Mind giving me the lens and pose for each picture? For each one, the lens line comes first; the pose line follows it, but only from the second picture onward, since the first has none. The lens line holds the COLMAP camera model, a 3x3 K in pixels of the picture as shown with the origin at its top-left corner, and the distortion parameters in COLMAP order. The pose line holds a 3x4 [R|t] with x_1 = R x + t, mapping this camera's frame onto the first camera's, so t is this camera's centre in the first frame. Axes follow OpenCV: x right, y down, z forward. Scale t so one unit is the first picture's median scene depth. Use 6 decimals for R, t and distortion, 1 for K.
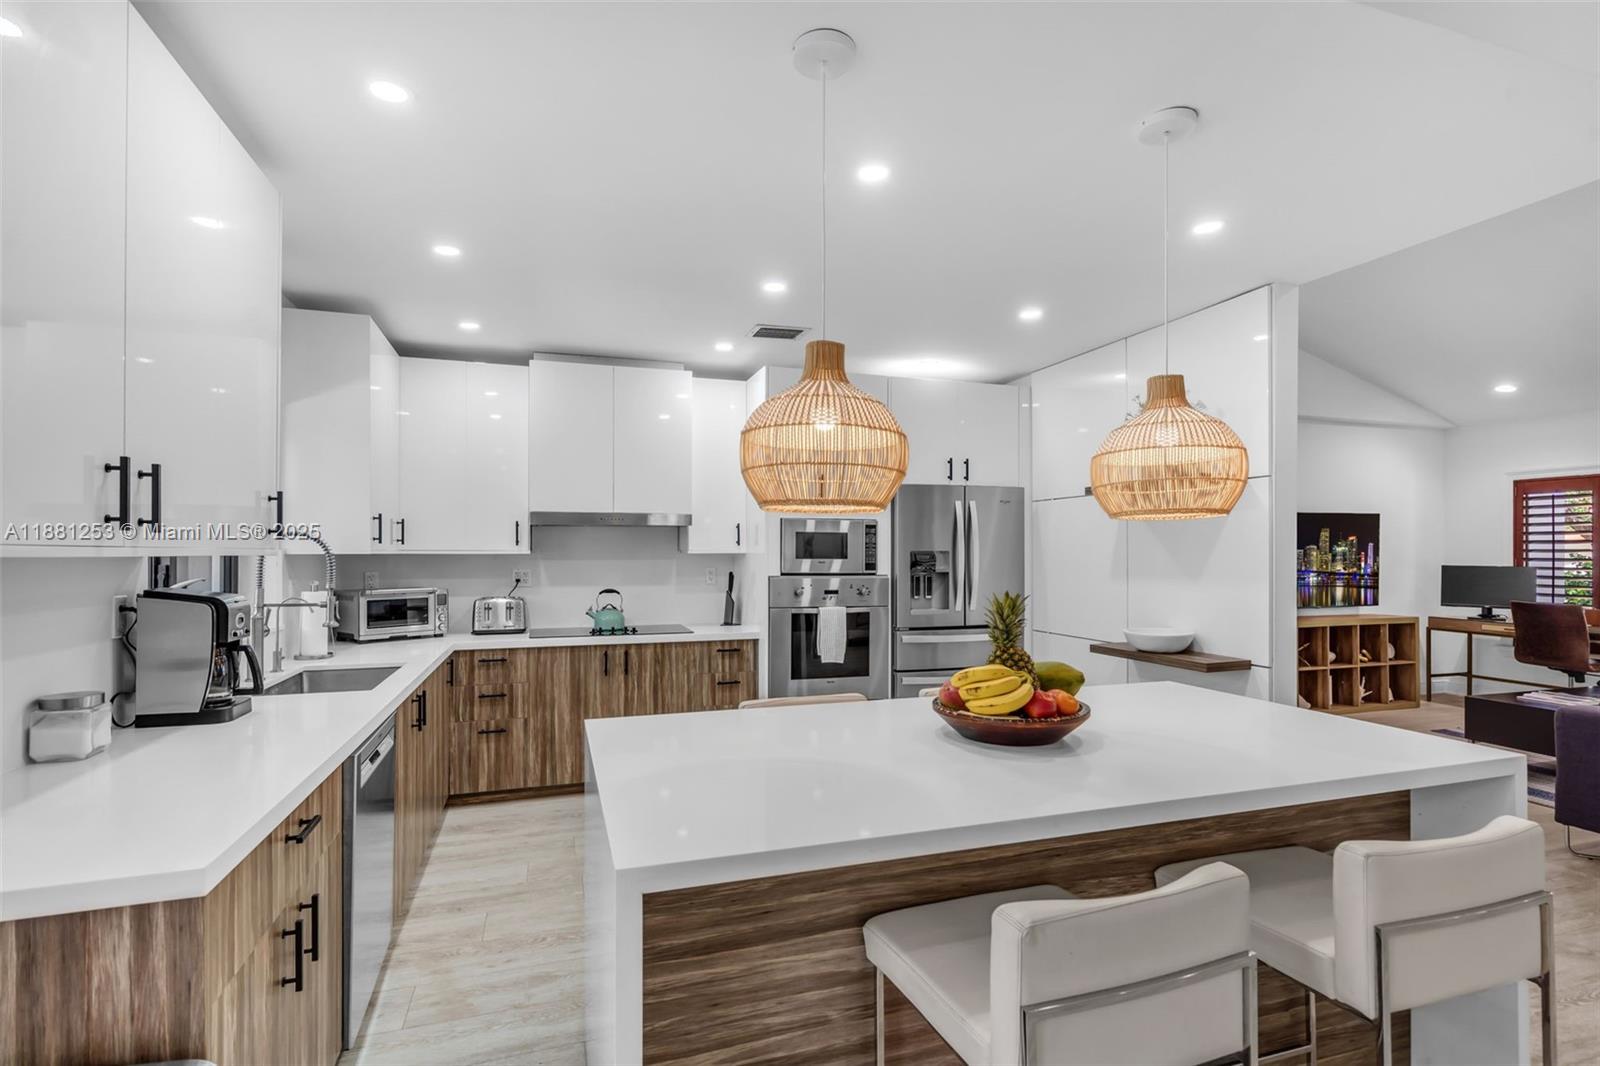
lens RADIAL K [[763.5, 0, 804.4], [0, 763.5, 548.8], [0, 0, 1]] dist [-0.003001, 0.002735]
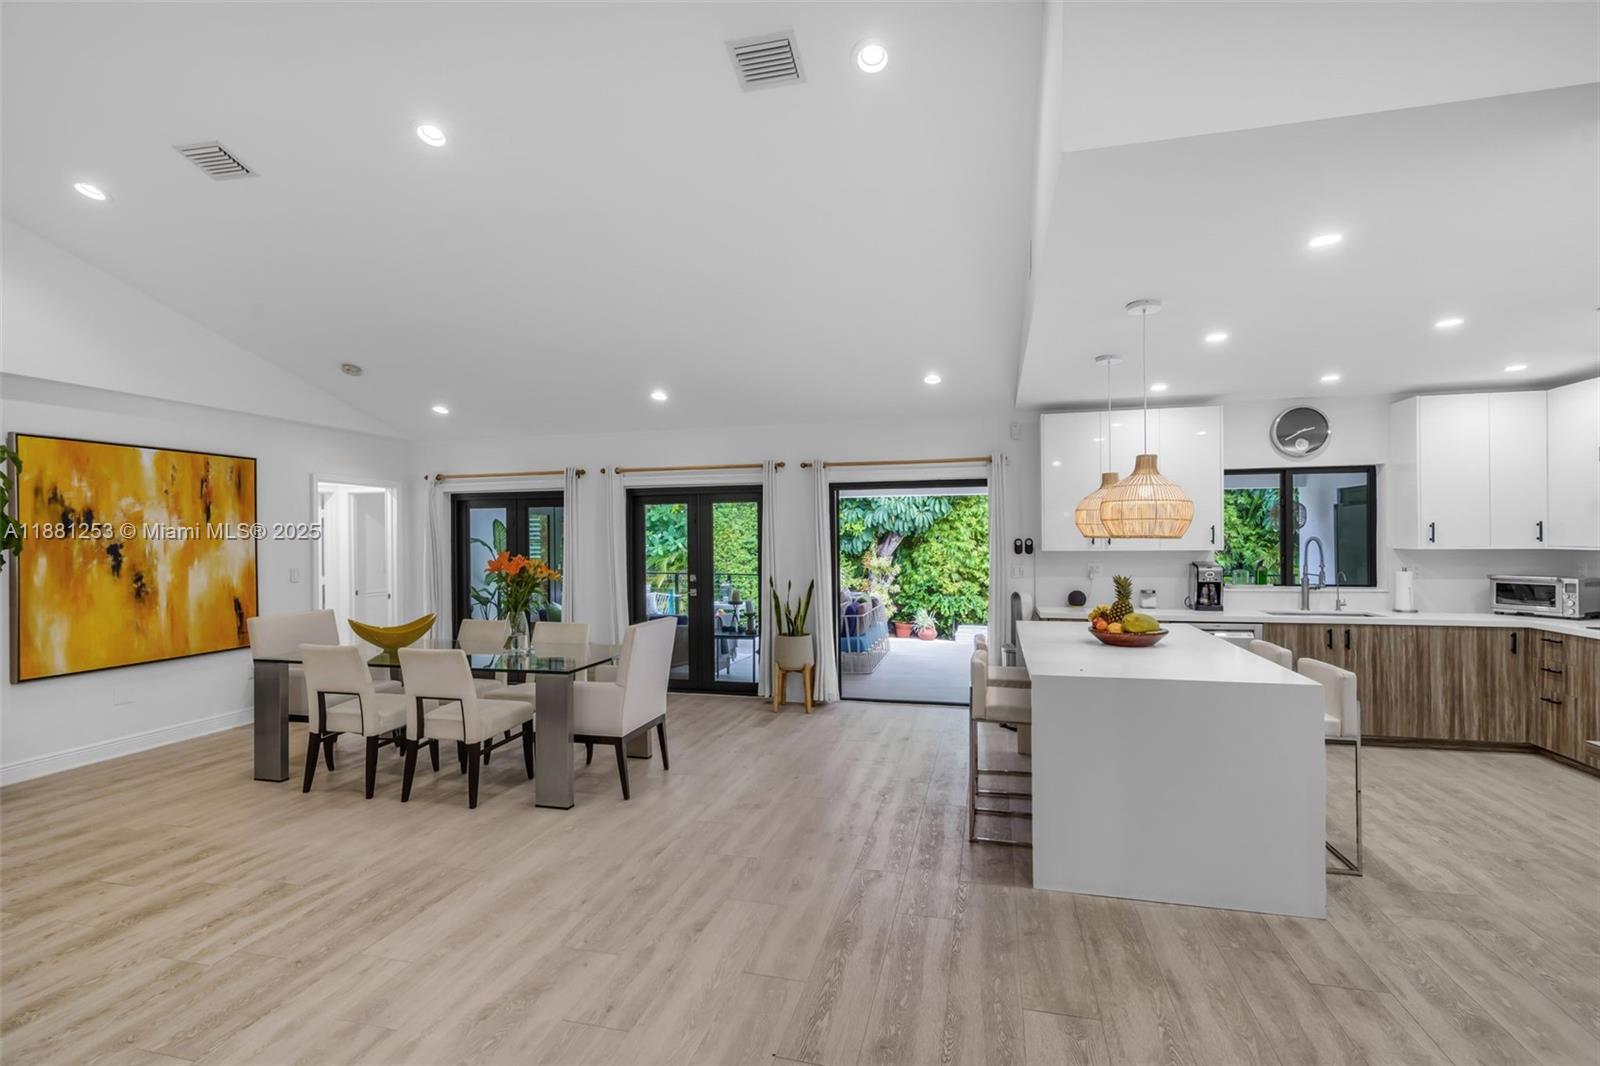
lens RADIAL K [[740.5, 0, 803.7], [0, 740.5, 536.0], [0, 0, 1]] dist [-0.007322, 0.003023]
pose [[-0.539610, 0.005375, -0.841898, 1.115670], [0.014019, 0.999898, -0.002601, -0.027048], [0.841798, -0.013206, -0.539631, 0.616249]]
